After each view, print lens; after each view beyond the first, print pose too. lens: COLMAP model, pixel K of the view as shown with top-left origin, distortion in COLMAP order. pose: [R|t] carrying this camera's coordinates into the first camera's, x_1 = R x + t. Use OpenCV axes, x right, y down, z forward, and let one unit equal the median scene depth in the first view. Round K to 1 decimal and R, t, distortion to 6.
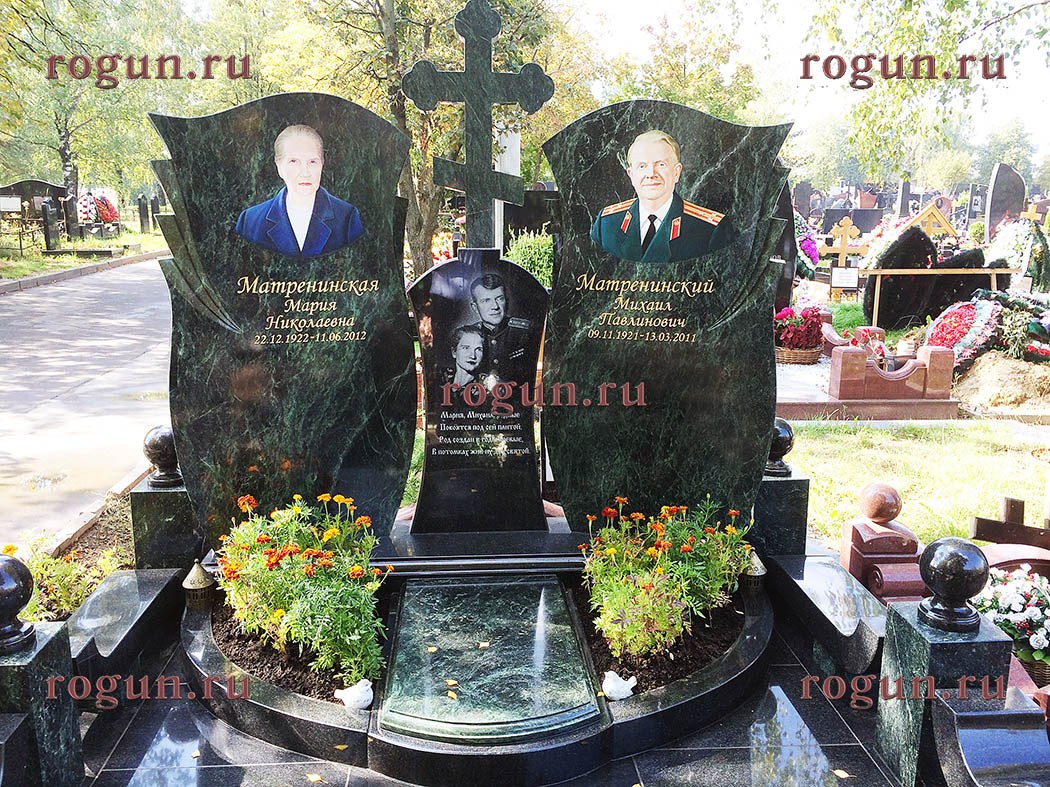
lens RADIAL K [[932.6, 0, 527.3], [0, 932.6, 386.5], [0, 0, 1]] dist [0.053235, -0.068201]
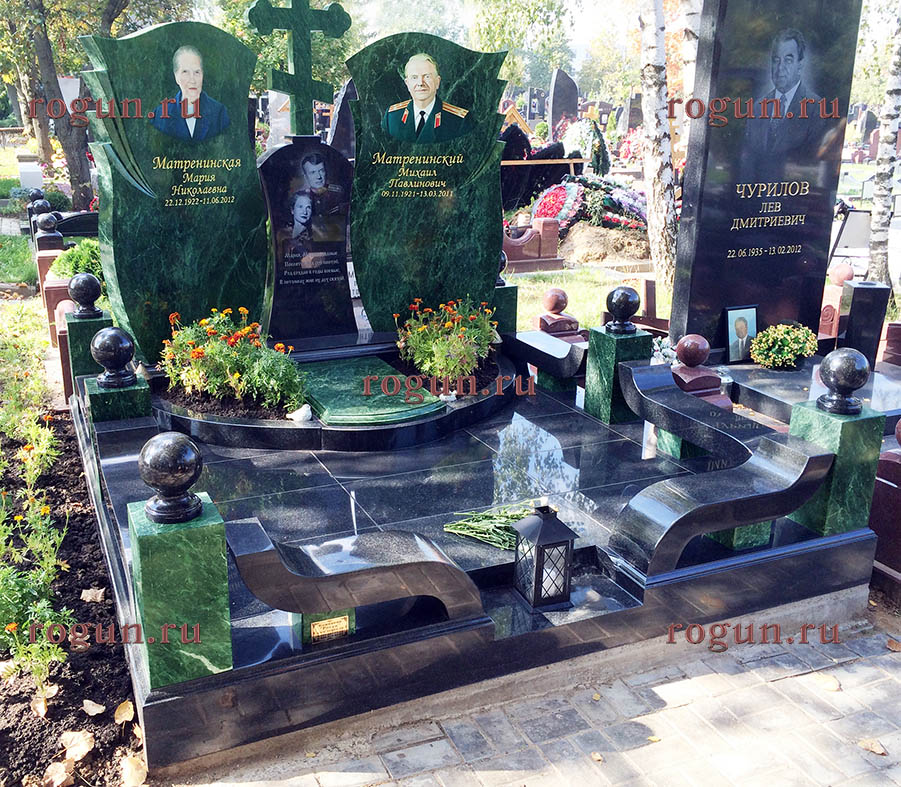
lens RADIAL K [[909.2, 0, 445.3], [0, 909.2, 398.0], [0, 0, 1]] dist [0.042595, 0.000000]
pose [[0.939648, -0.106348, 0.325194, -0.357661], [0.067579, 0.989430, 0.128302, 0.088649], [-0.335401, -0.098582, 0.936903, -0.442361]]
